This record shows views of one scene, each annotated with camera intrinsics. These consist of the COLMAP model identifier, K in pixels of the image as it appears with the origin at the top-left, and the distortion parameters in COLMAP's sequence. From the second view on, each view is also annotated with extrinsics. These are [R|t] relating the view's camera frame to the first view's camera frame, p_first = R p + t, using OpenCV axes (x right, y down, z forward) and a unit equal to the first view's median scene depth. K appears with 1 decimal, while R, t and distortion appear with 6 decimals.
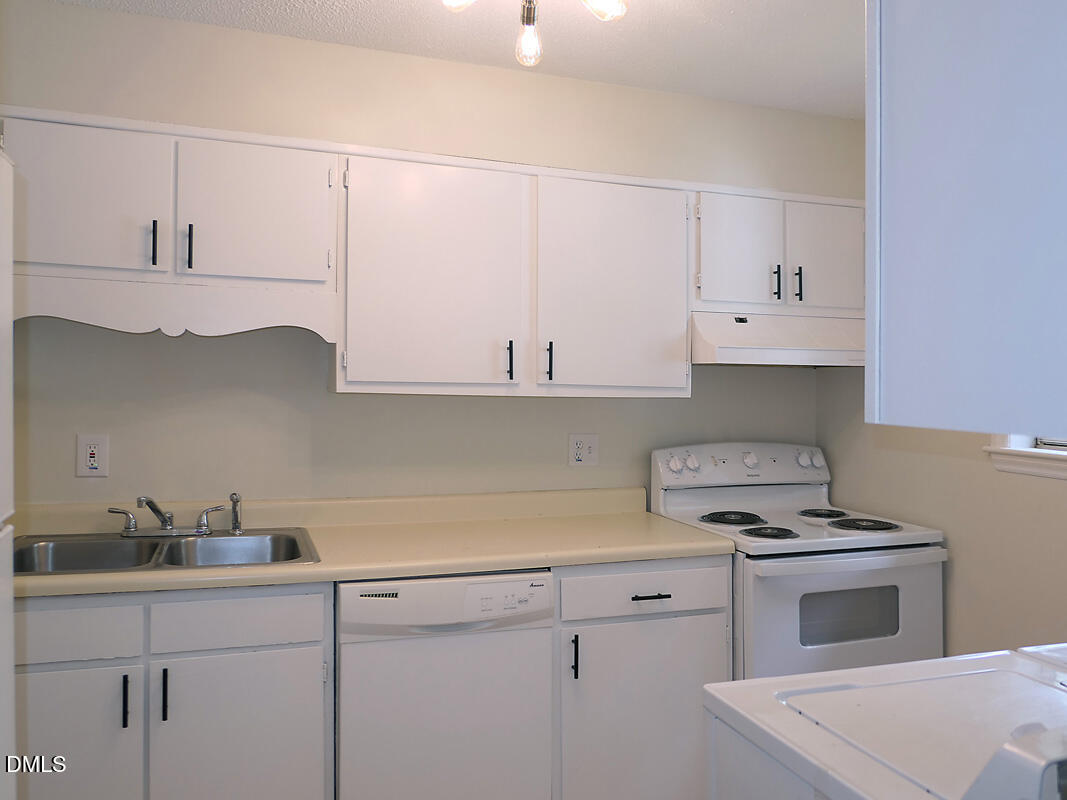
lens RADIAL K [[898.9, 0, 533.5], [0, 898.9, 400.0], [0, 0, 1]] dist [-0.011778, -0.003658]
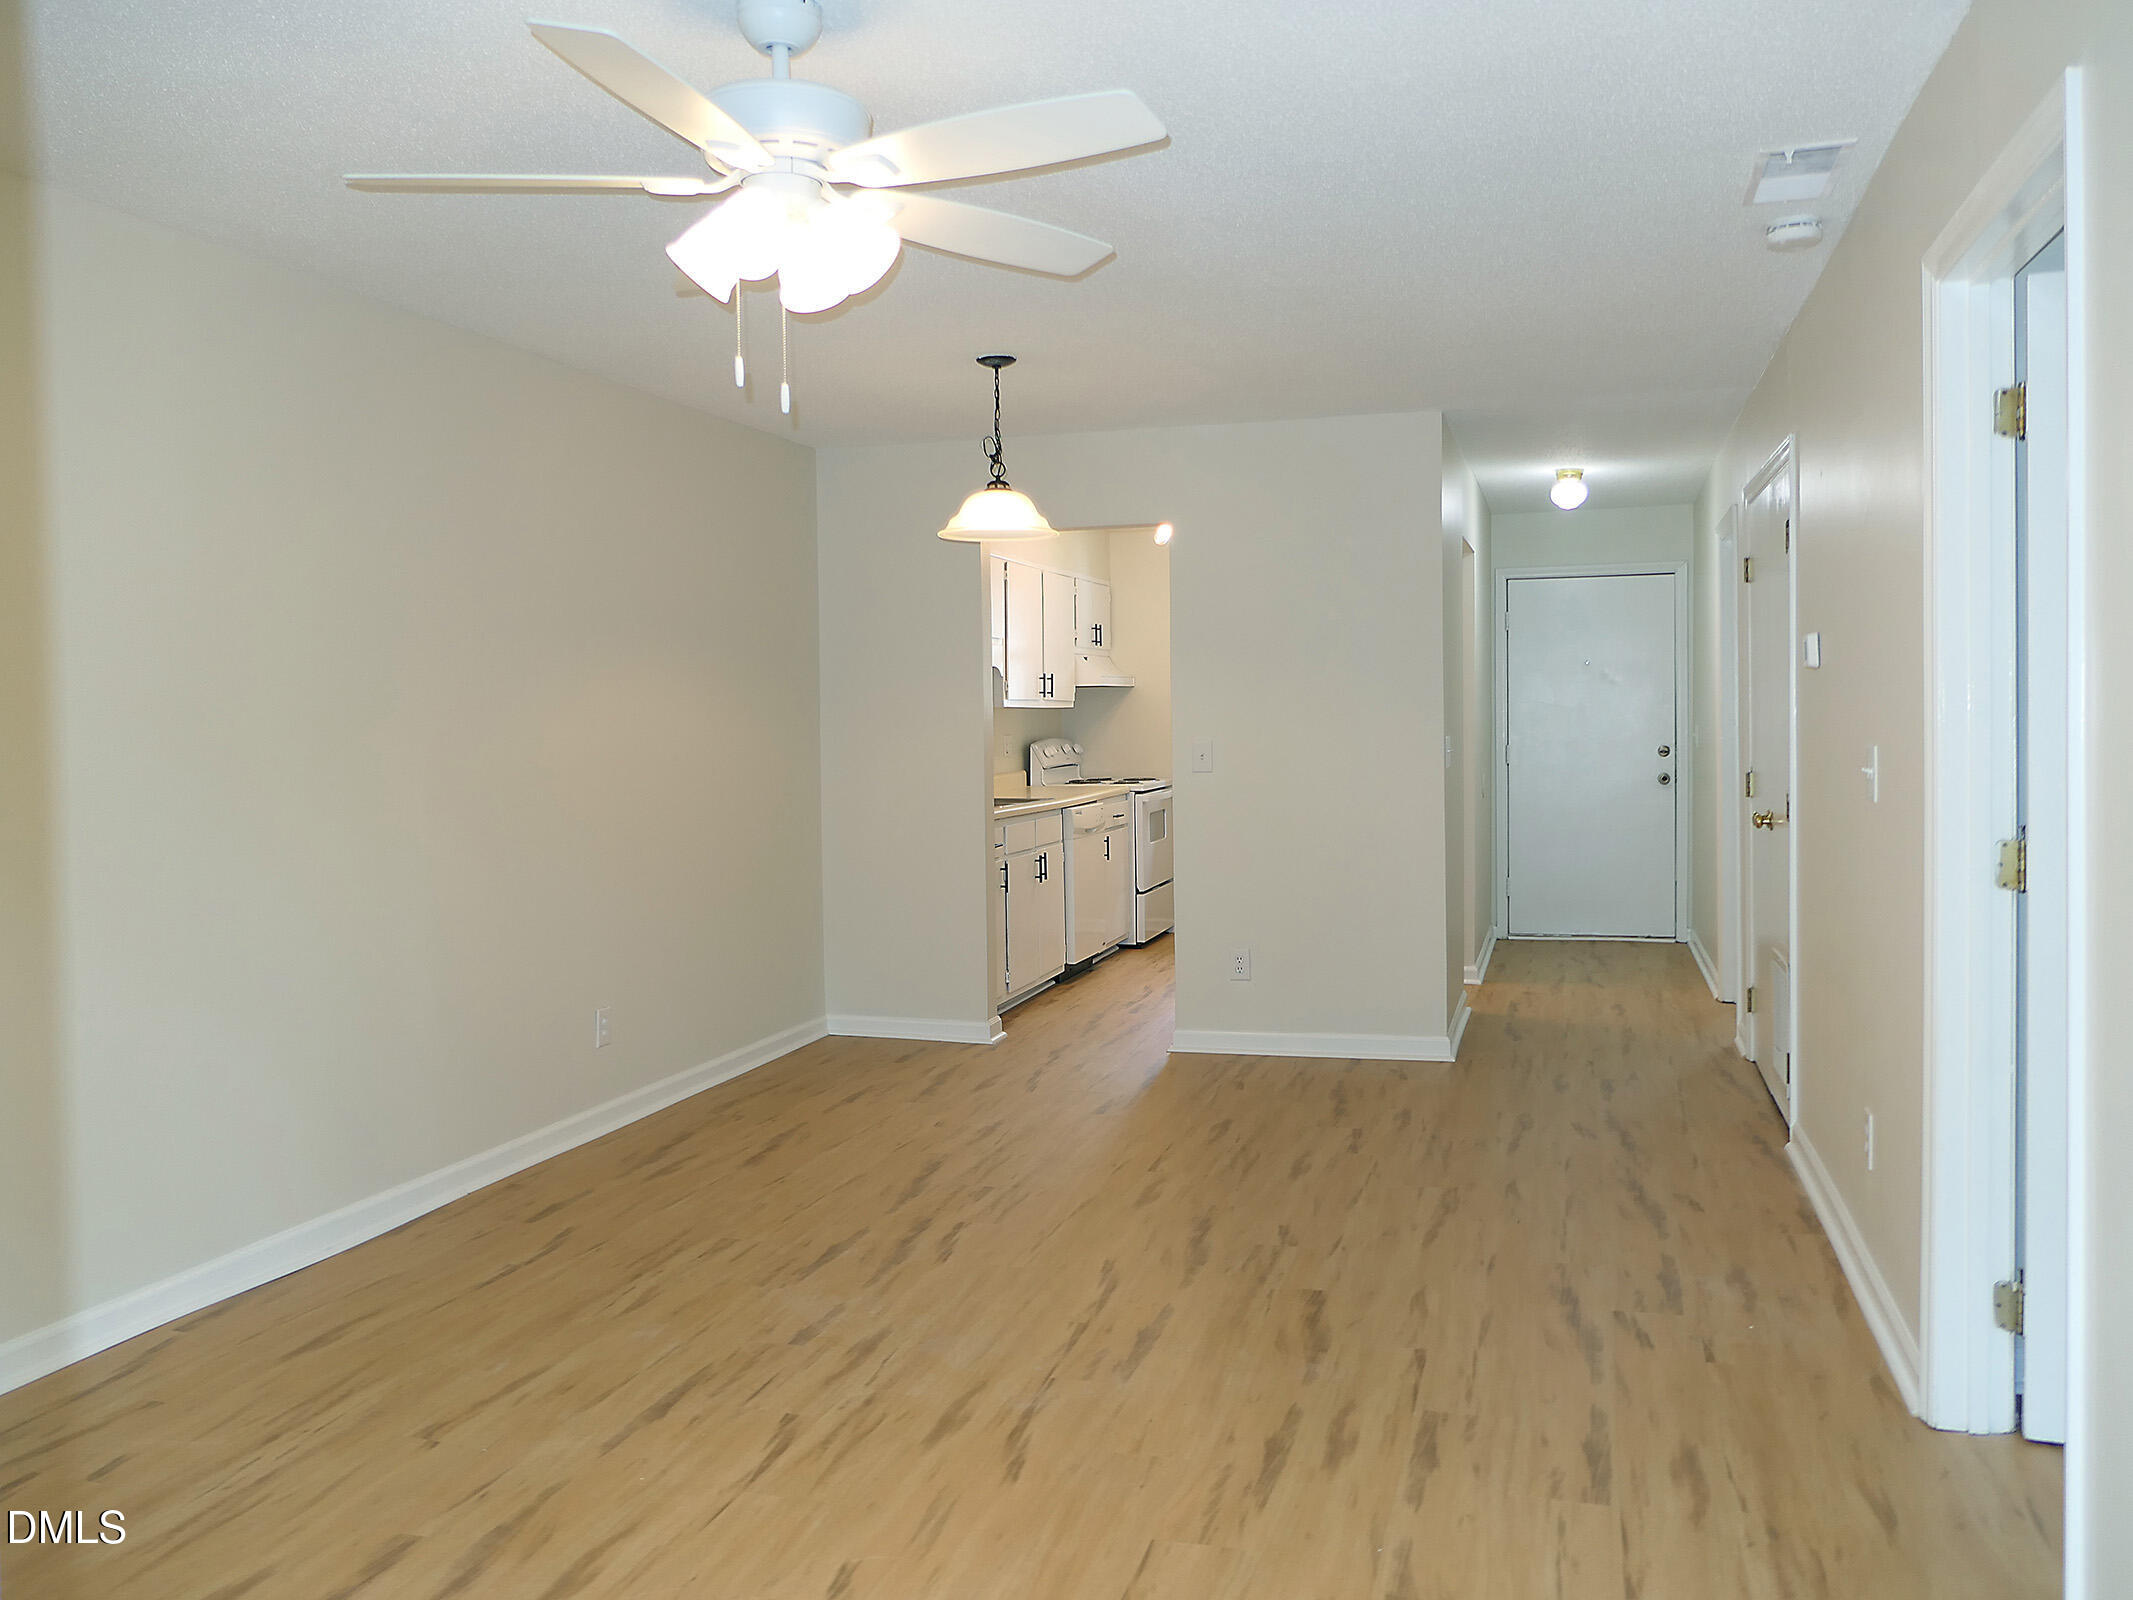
lens RADIAL K [[1797.0, 0, 1066.5], [0, 1797.0, 800.0], [0, 0, 1]] dist [-0.011778, -0.003658]
pose [[0.570393, -0.068835, 0.818482, -2.732480], [0.061124, 0.997276, 0.041275, 0.033259], [-0.819094, 0.026486, 0.573047, -0.915246]]
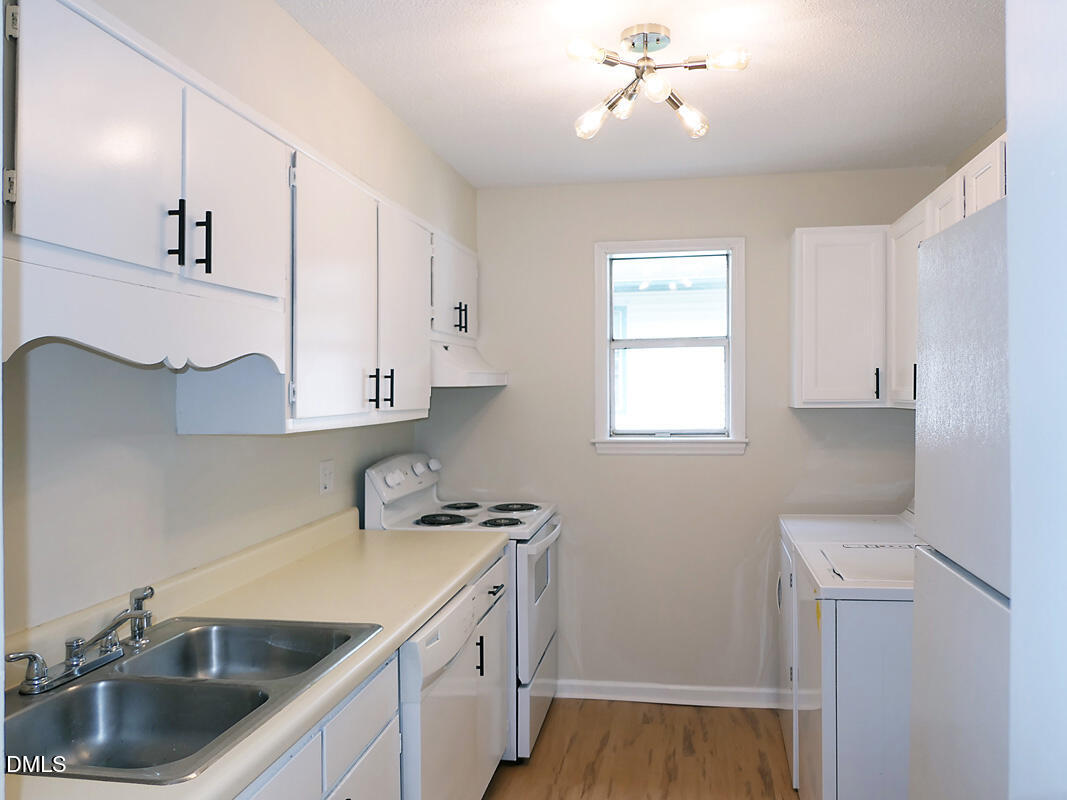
lens RADIAL K [[898.9, 0, 533.5], [0, 898.9, 400.0], [0, 0, 1]] dist [-0.011778, -0.003658]
pose [[0.476461, -0.034854, 0.878504, -0.820265], [0.052036, 0.998580, 0.011397, -0.032865], [-0.877654, 0.040284, 0.477599, 0.384861]]
